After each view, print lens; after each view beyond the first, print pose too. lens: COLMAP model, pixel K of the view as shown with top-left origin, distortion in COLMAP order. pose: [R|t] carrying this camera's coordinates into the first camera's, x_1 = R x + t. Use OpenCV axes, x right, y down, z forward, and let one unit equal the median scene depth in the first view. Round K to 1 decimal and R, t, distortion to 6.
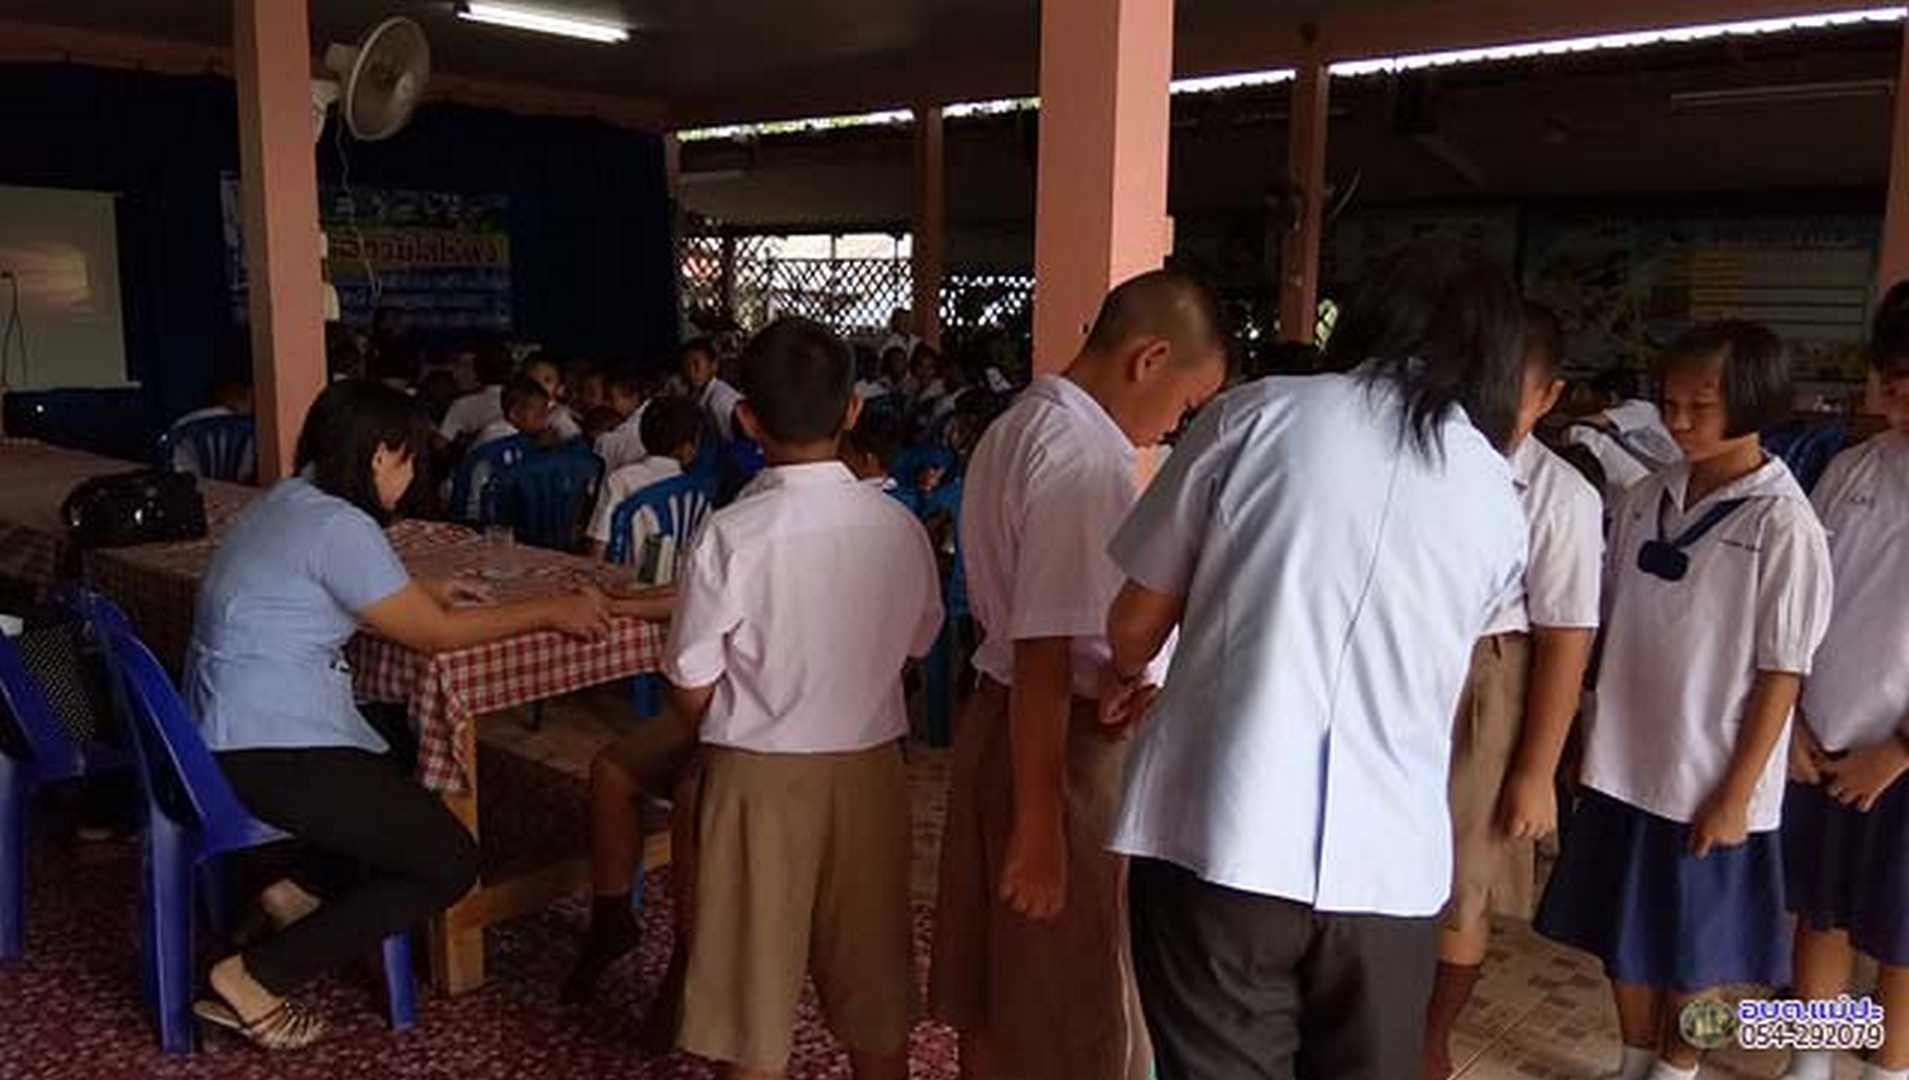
lens RADIAL K [[1487.7, 0, 947.5], [0, 1487.7, 534.1], [0, 0, 1]] dist [0.130616, -0.197883]
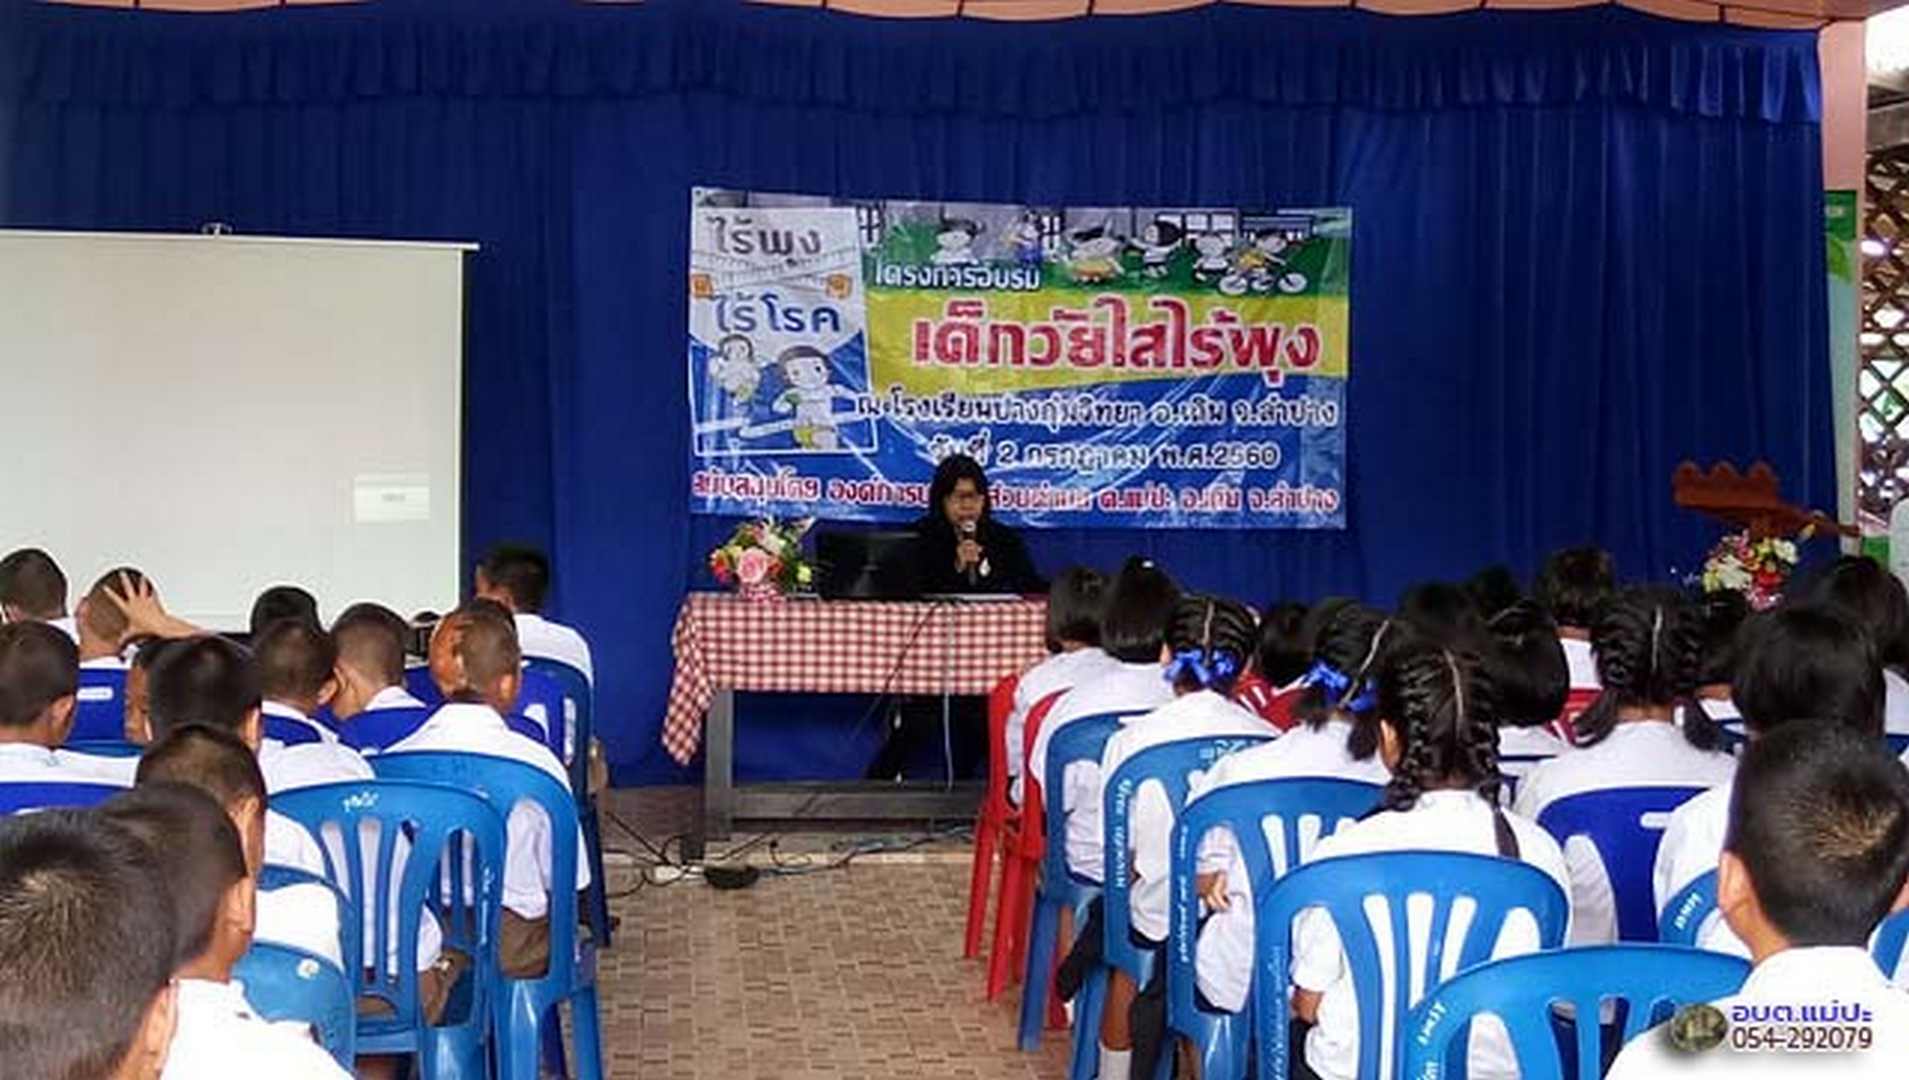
lens RADIAL K [[1537.8, 0, 954.9], [0, 1537.8, 536.7], [0, 0, 1]] dist [-0.003188, 0.000606]
pose [[0.698070, 0.023952, -0.715628, -0.045373], [-0.111562, 0.990873, -0.075660, -0.066009], [0.707285, 0.132653, 0.694371, 0.471814]]
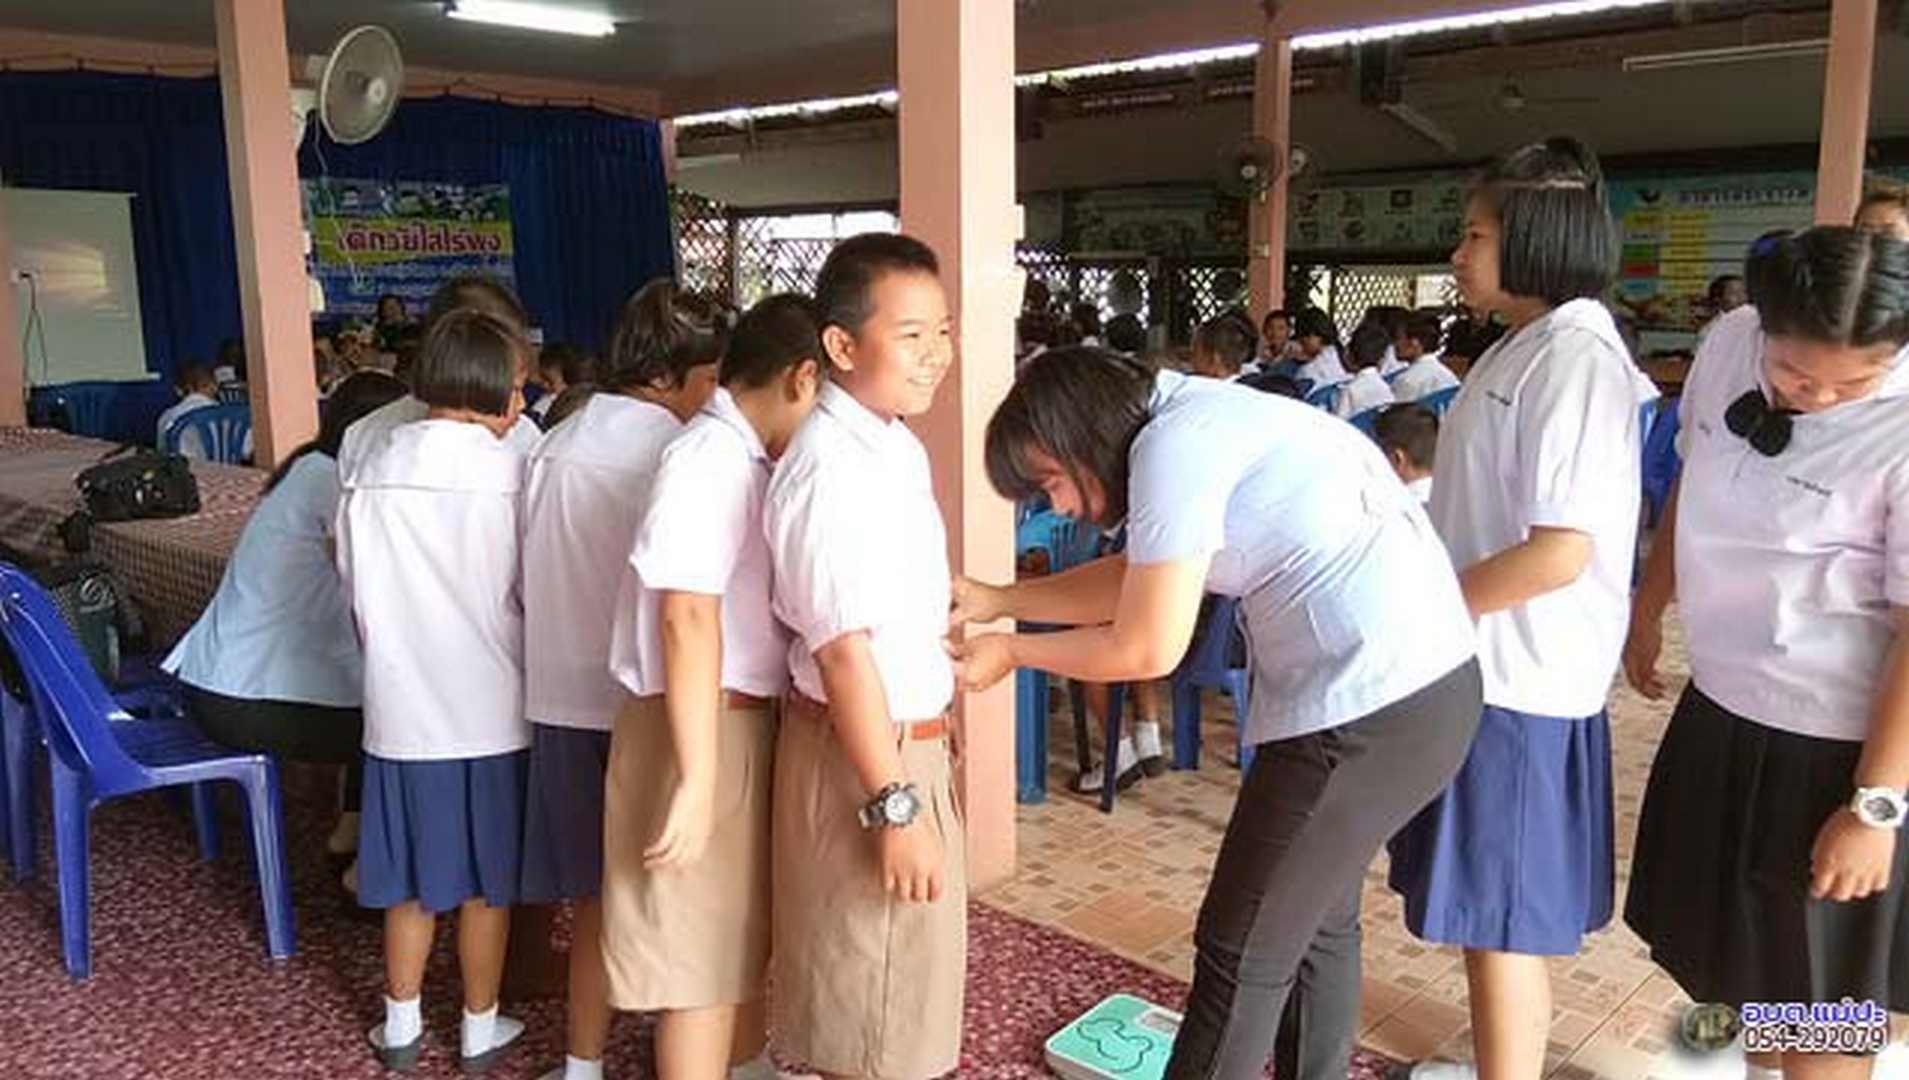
lens RADIAL K [[1487.7, 0, 947.5], [0, 1487.7, 534.1], [0, 0, 1]] dist [0.130616, -0.197883]
pose [[0.999562, -0.021125, -0.020747, 0.018421], [0.021465, 0.999636, 0.016323, 0.002863], [0.020395, -0.016761, 0.999652, -0.022026]]
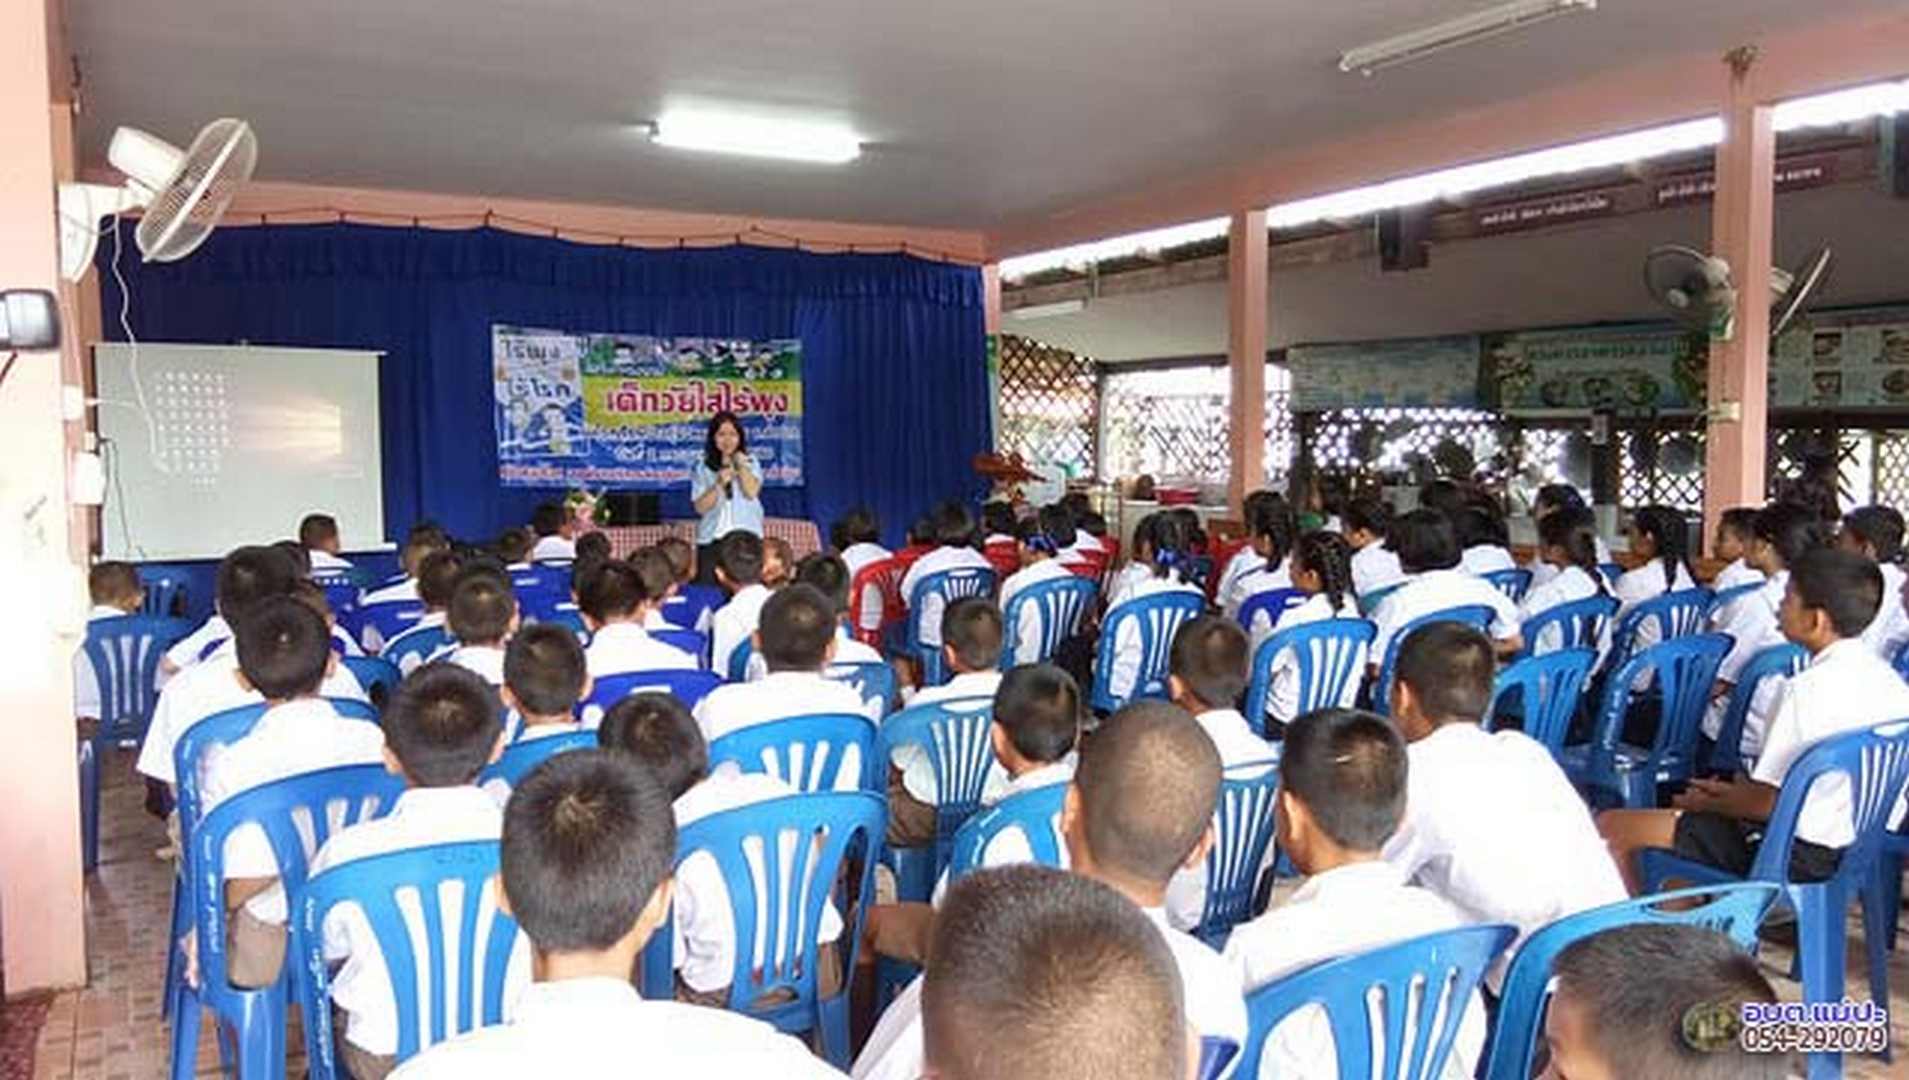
lens RADIAL K [[1487.7, 0, 947.5], [0, 1487.7, 534.1], [0, 0, 1]] dist [0.130616, -0.197883]
pose [[0.945418, 0.003989, -0.325836, 0.068140], [-0.033242, 0.995889, -0.084260, -0.023266], [0.324161, 0.090492, 0.941664, 0.131252]]
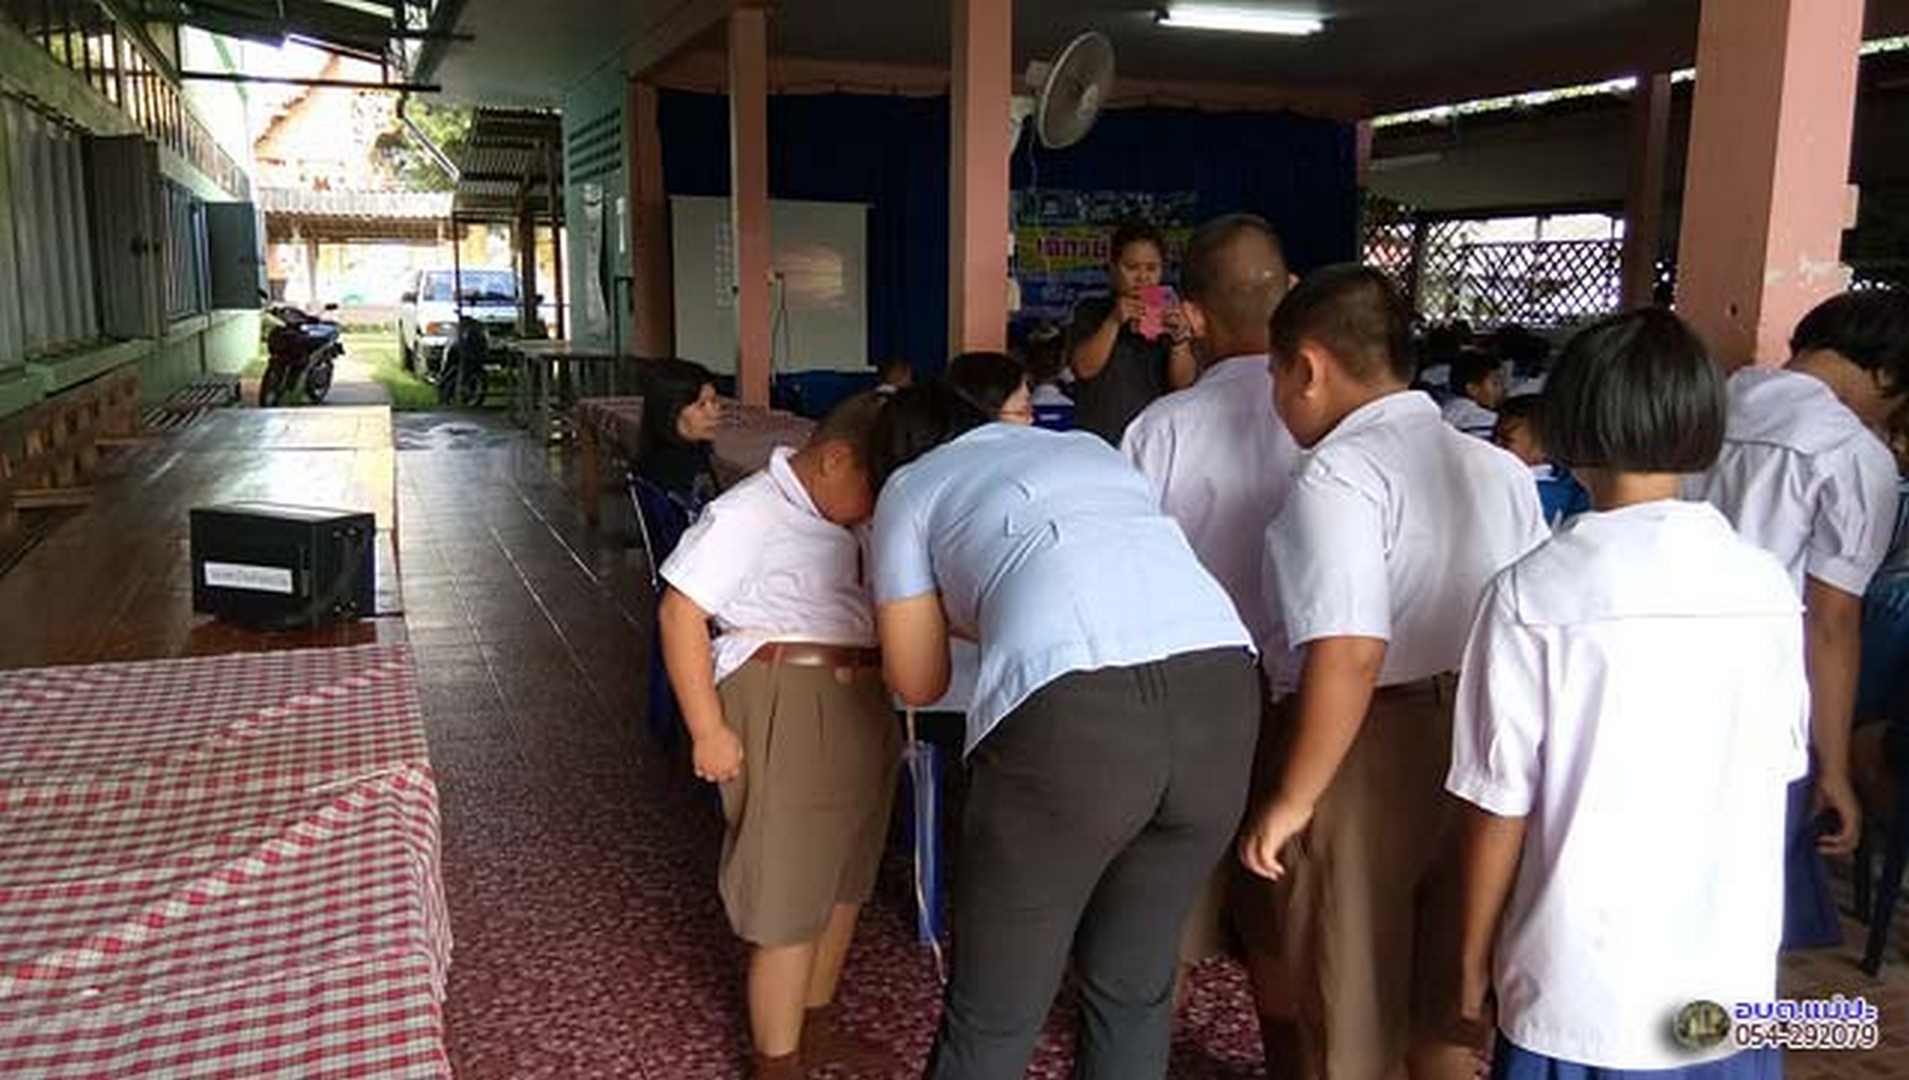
lens RADIAL K [[1493.1, 0, 946.9], [0, 1493.1, 535.4], [0, 0, 1]] dist [0.117110, -0.164677]
pose [[0.900354, 0.064262, -0.430387, 0.011239], [-0.061858, 0.997893, 0.019593, 0.001686], [0.430739, 0.008982, 0.902432, -0.006640]]
